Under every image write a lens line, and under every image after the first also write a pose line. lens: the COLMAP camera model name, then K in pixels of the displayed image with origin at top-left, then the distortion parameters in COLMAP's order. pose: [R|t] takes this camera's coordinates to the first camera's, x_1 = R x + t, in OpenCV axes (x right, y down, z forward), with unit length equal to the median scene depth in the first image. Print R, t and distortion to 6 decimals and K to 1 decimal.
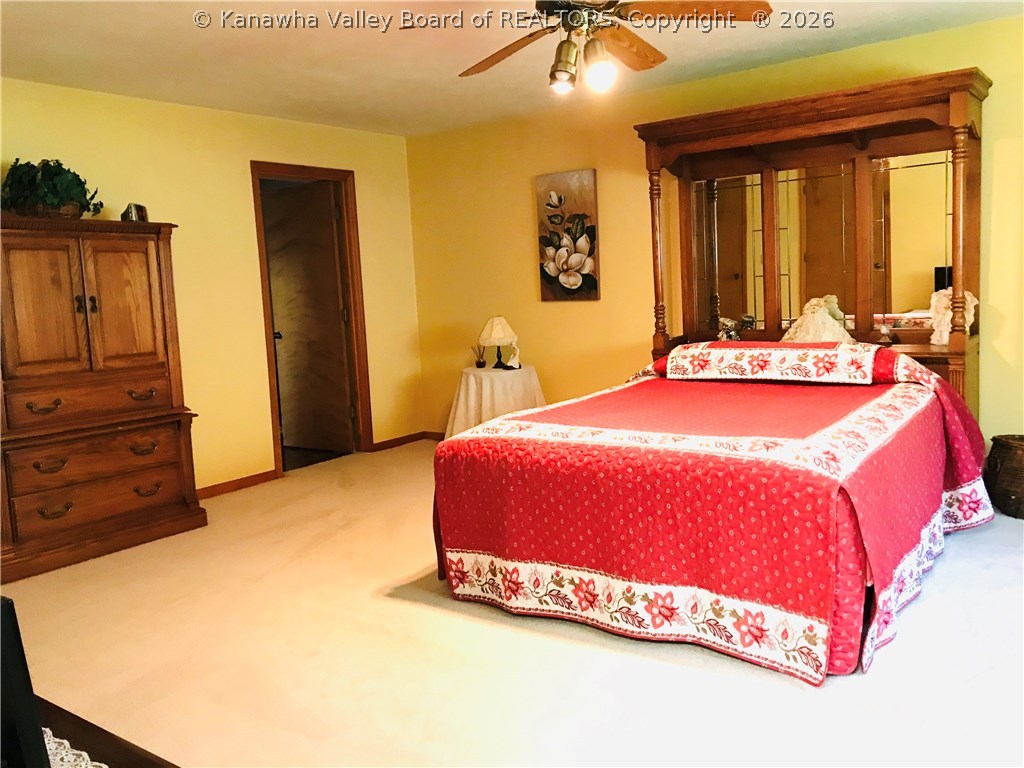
lens RADIAL K [[840.0, 0, 515.0], [0, 840.0, 377.0], [0, 0, 1]] dist [-0.013758, -0.012823]
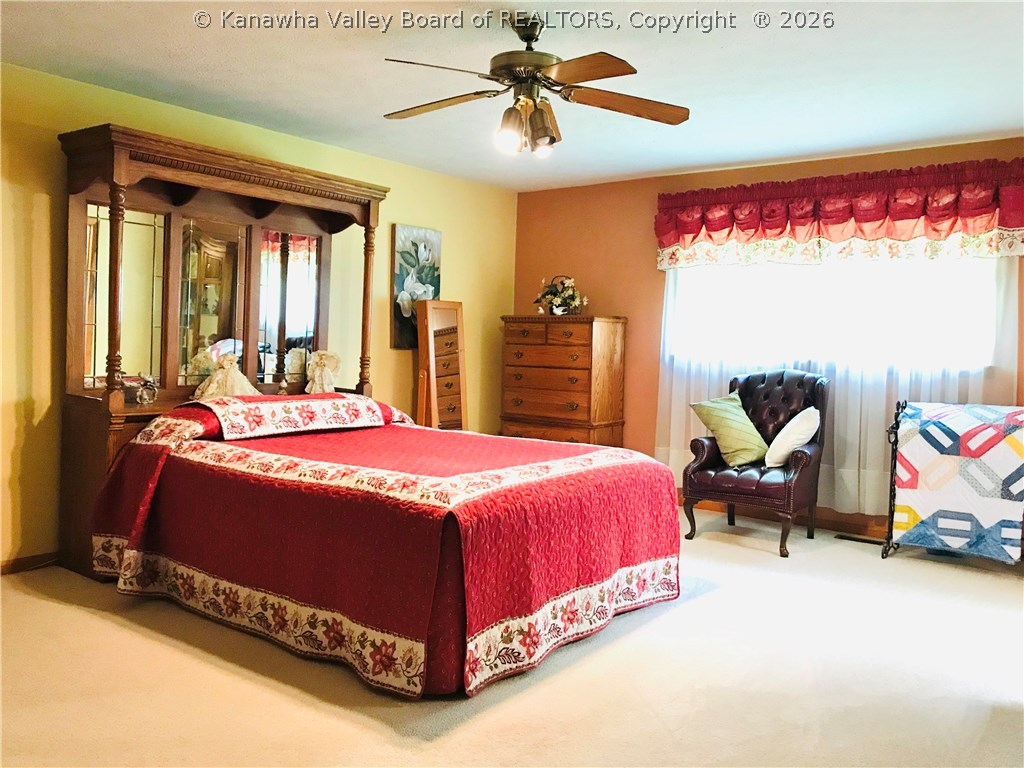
lens RADIAL K [[840.0, 0, 515.5], [0, 840.0, 386.4], [0, 0, 1]] dist [-0.013758, -0.012823]
pose [[0.026844, -0.004319, 0.999630, -0.743761], [0.084289, 0.996439, 0.002042, -0.032682], [-0.996080, 0.084203, 0.027112, 0.751558]]
